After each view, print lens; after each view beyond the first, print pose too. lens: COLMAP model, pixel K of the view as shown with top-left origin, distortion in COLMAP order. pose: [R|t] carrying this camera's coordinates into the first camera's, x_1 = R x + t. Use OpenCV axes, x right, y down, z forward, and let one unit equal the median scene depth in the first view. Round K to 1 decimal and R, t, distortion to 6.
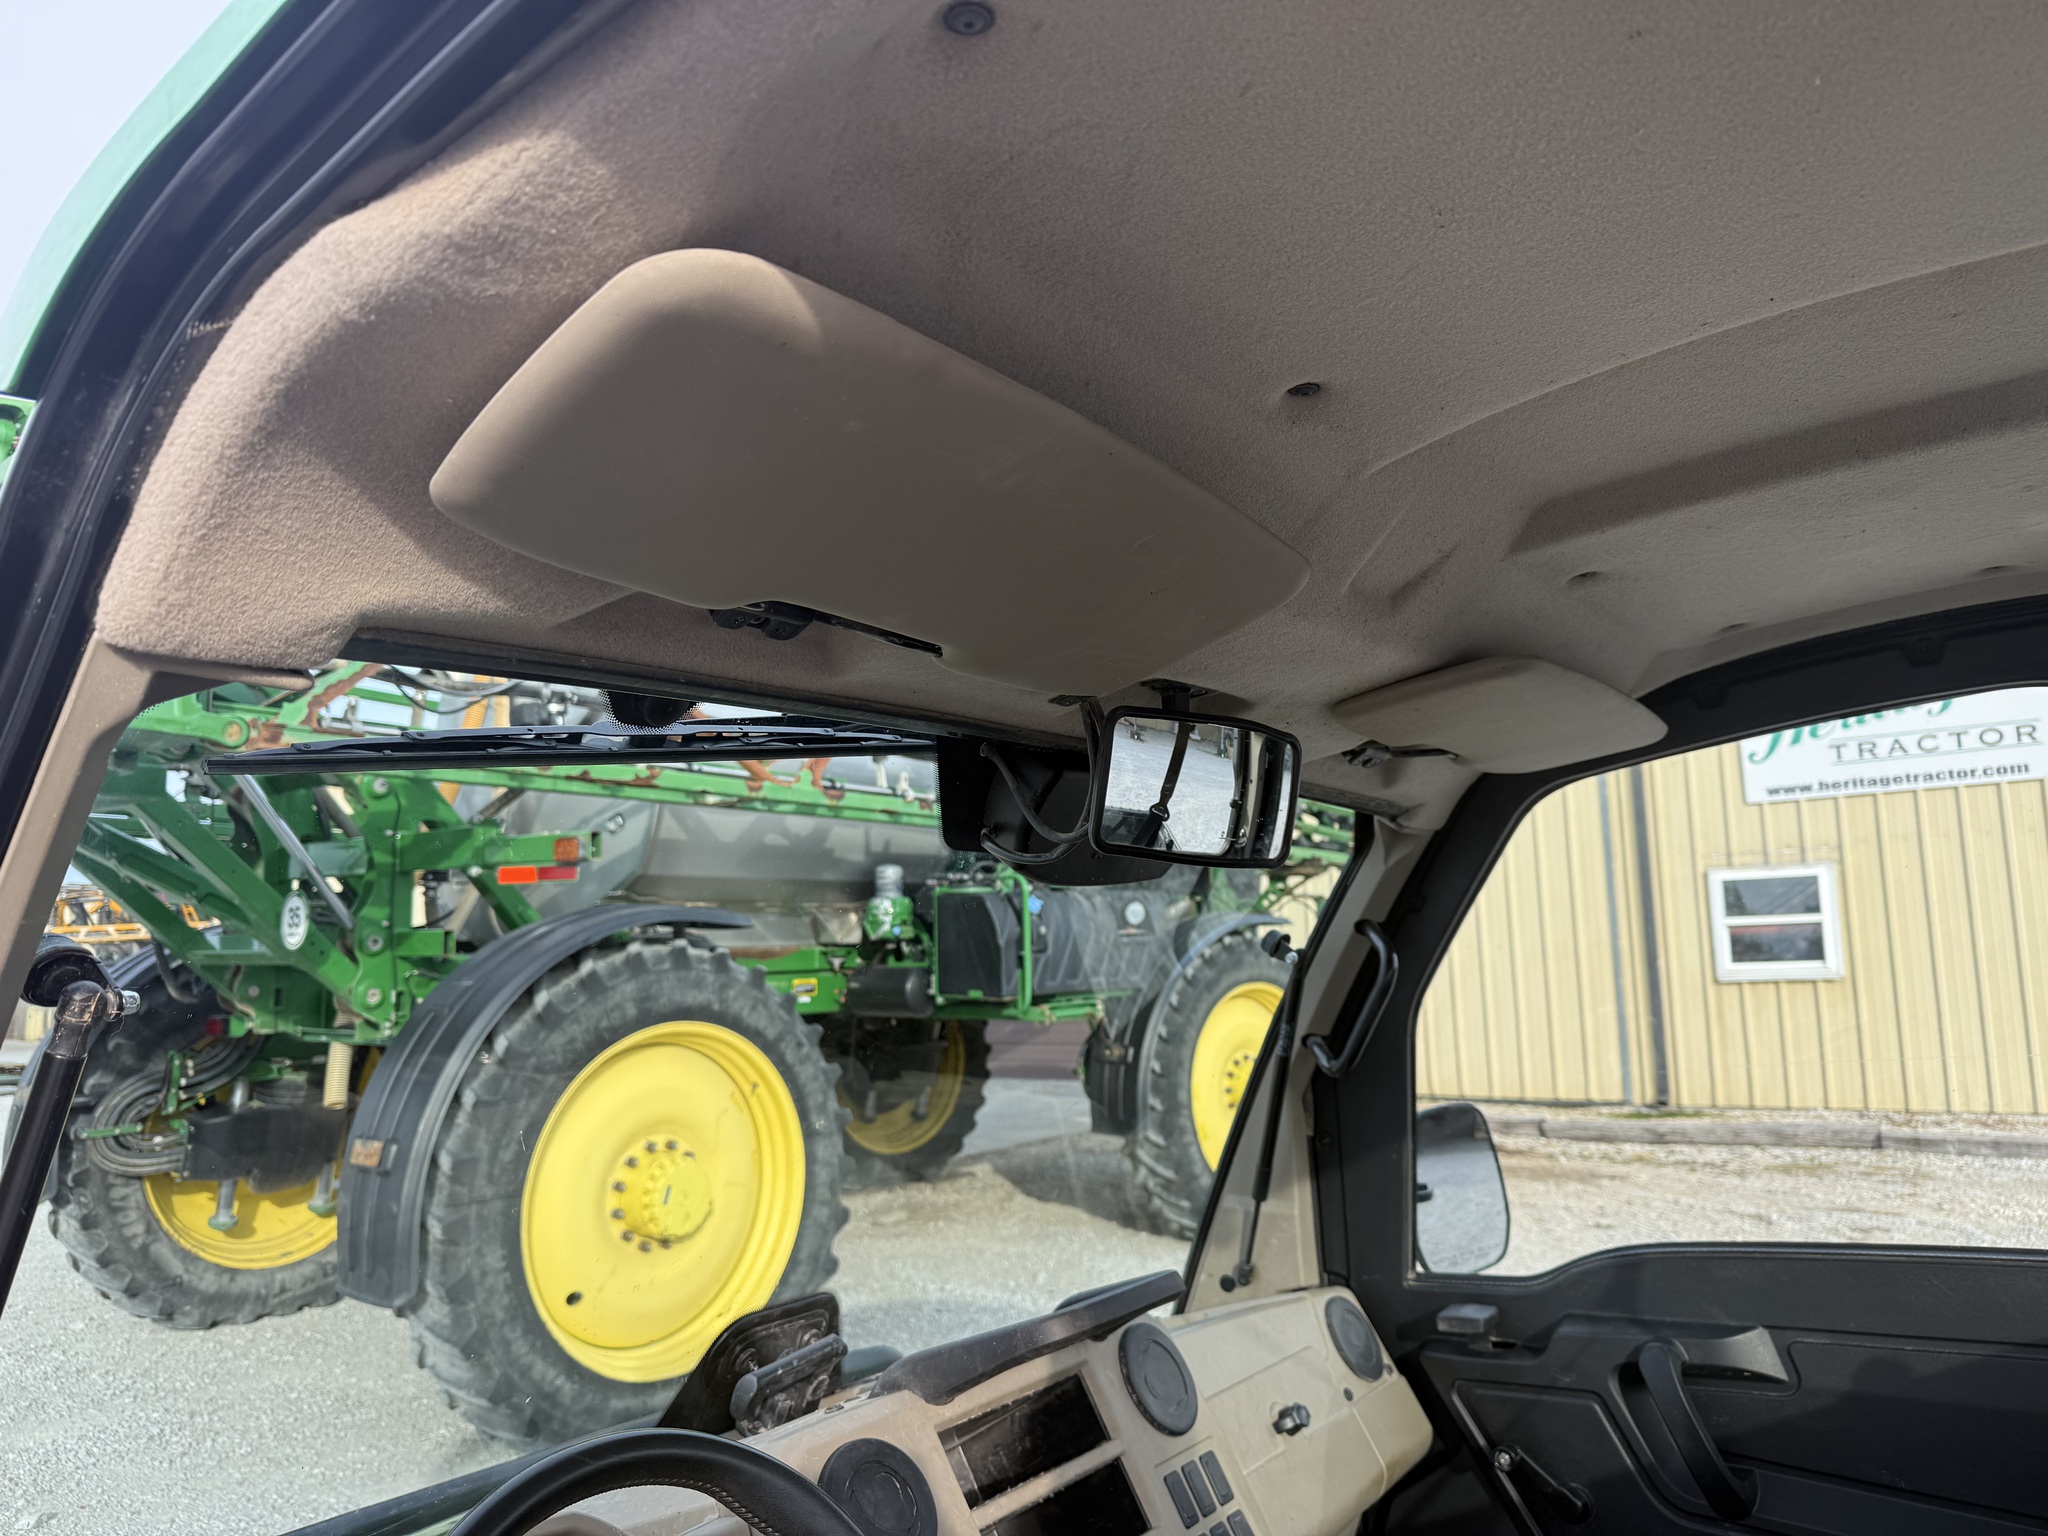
lens RADIAL K [[1440.9, 0, 1035.6], [0, 1440.9, 768.3], [0, 0, 1]] dist [0.055245, -0.070905]
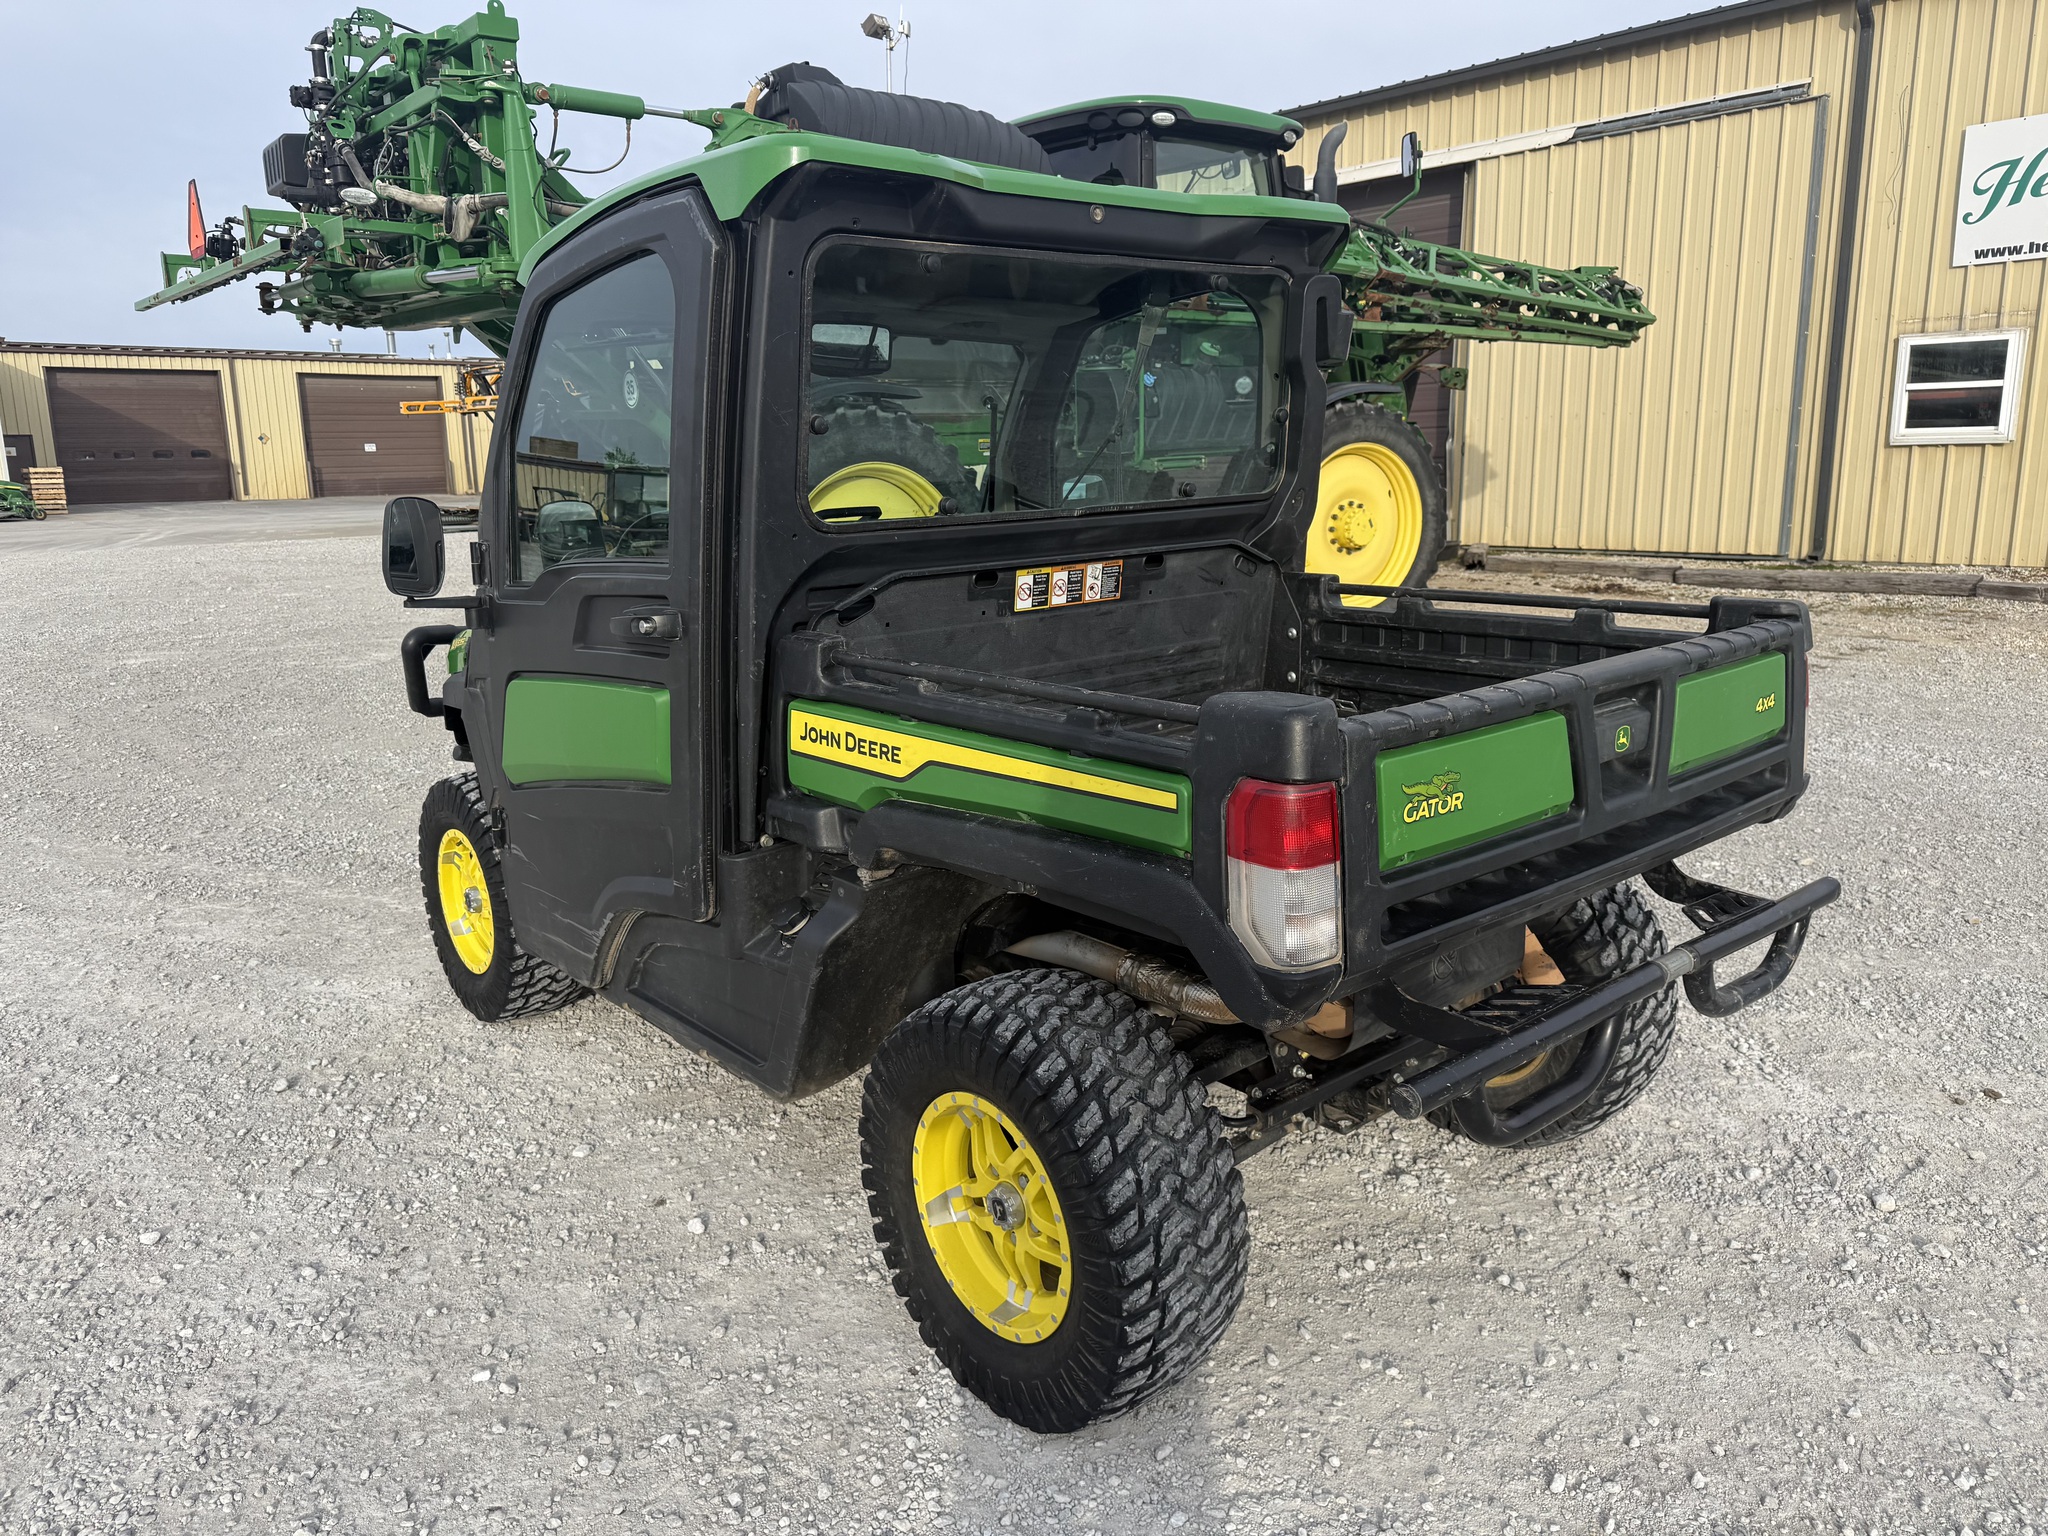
lens RADIAL K [[1440.9, 0, 1030.9], [0, 1440.9, 759.4], [0, 0, 1]] dist [0.055245, -0.070905]
pose [[0.974105, 0.052665, -0.219875, 0.204790], [0.026636, 0.938989, 0.342914, -0.035012], [0.224520, -0.339891, 0.913271, -0.348121]]
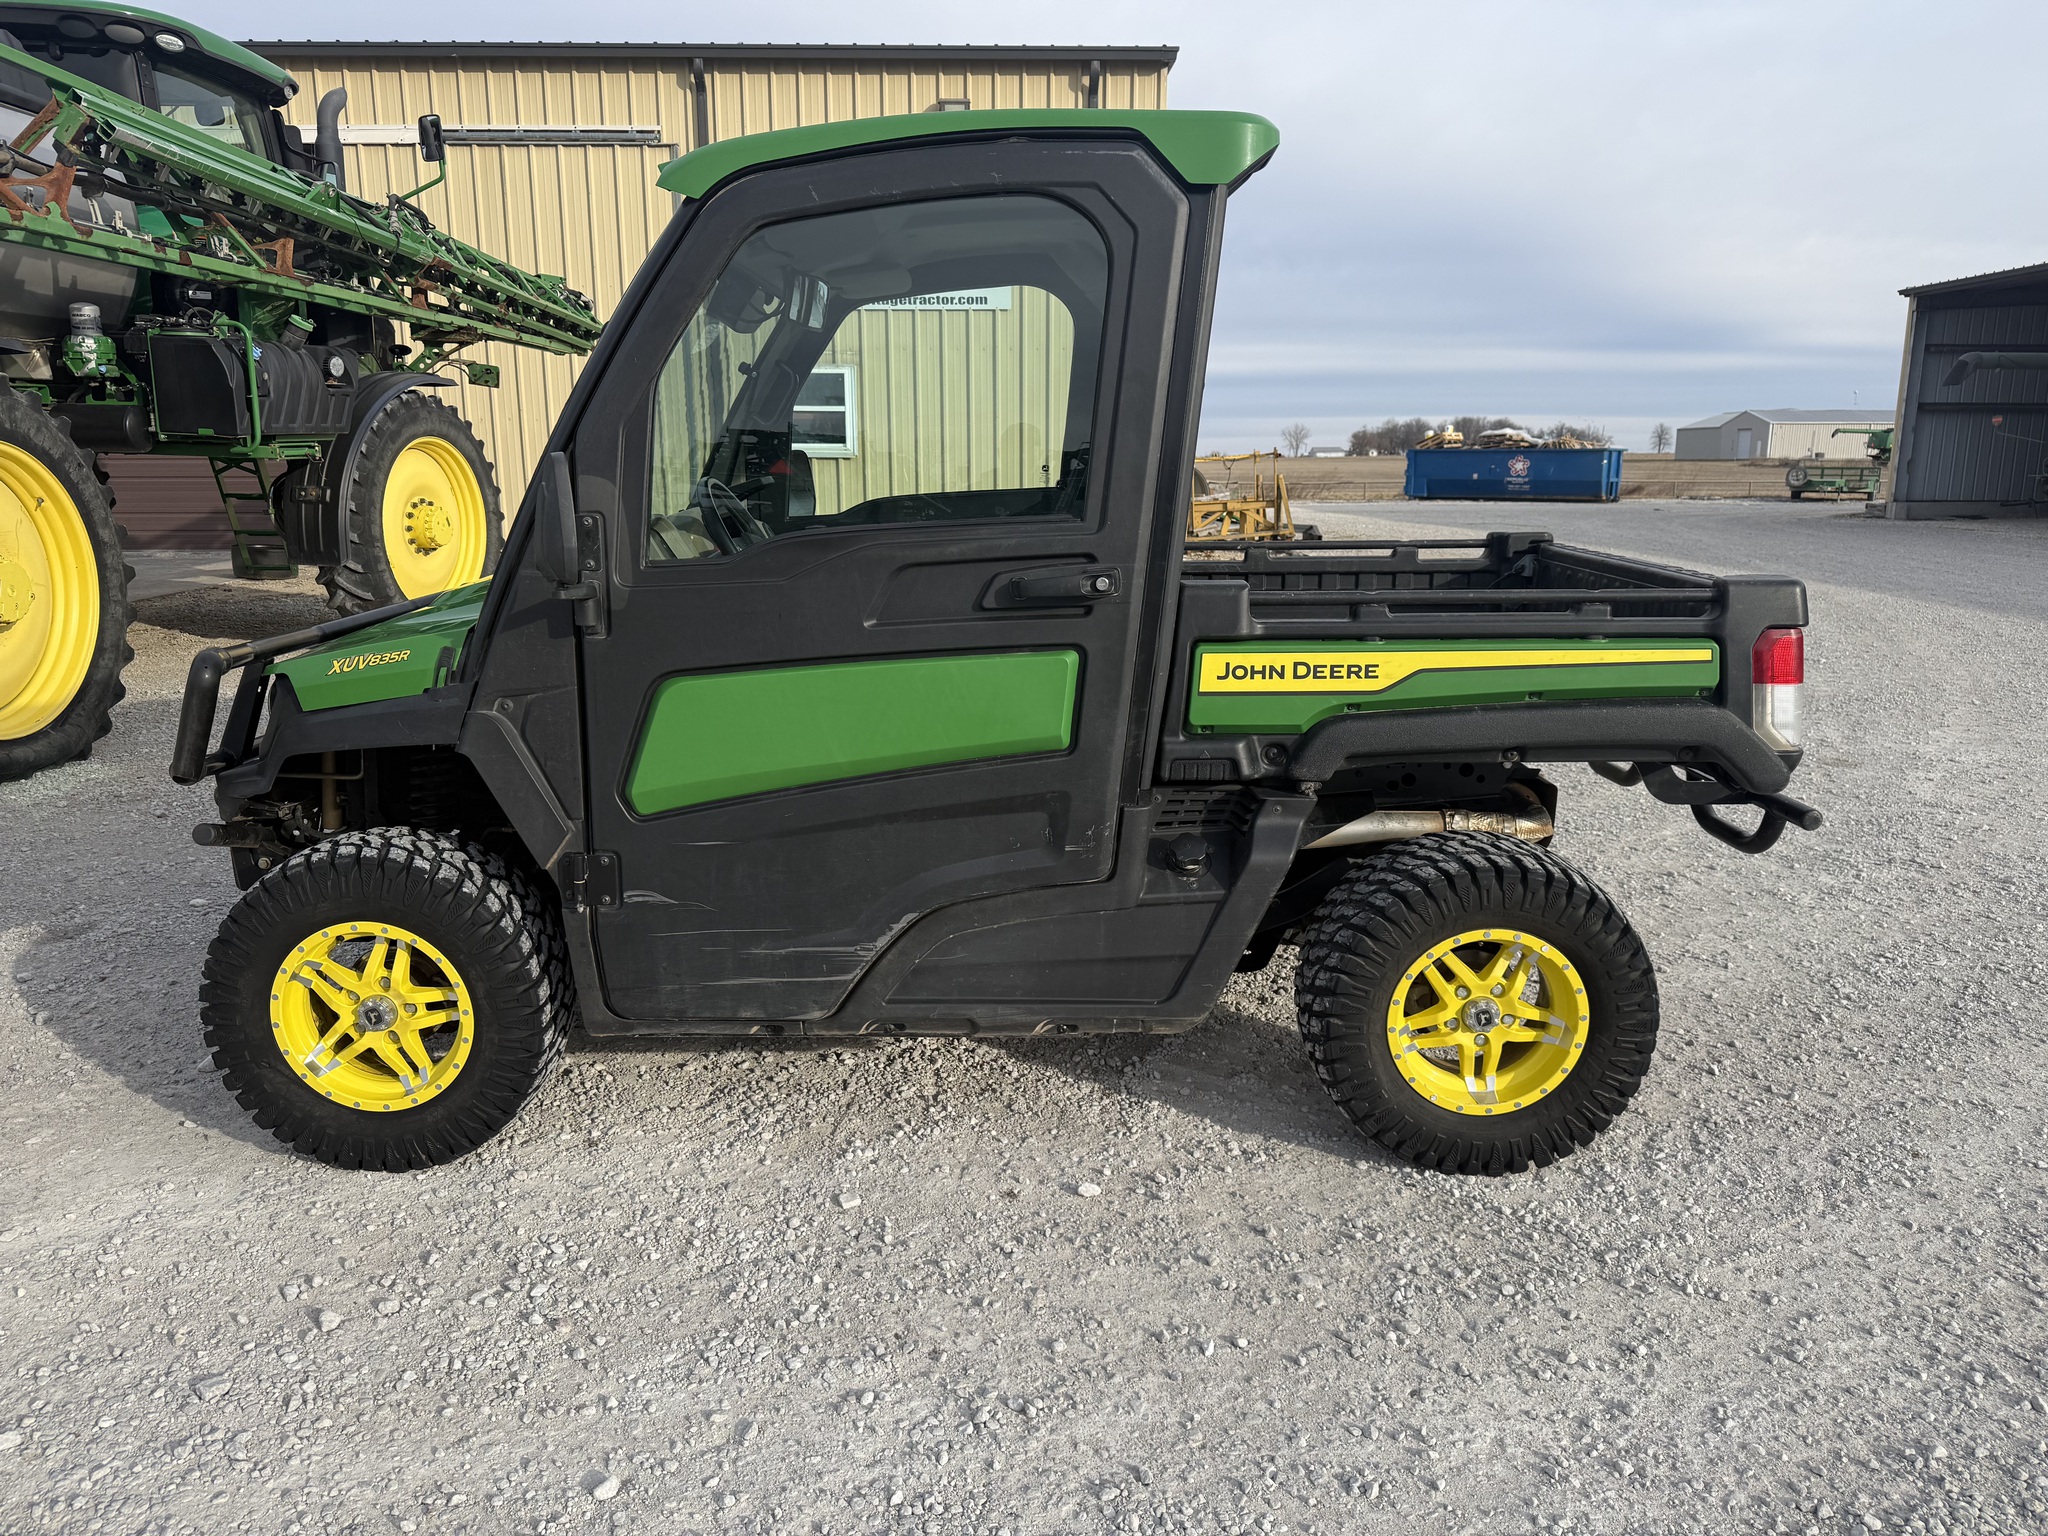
lens RADIAL K [[1440.9, 0, 1033.3], [0, 1440.9, 775.5], [0, 0, 1]] dist [0.055245, -0.070905]
pose [[0.800306, -0.105183, 0.590294, -0.220540], [-0.104264, 0.945081, 0.309760, -0.007027], [-0.590457, -0.309450, 0.745387, -0.295852]]
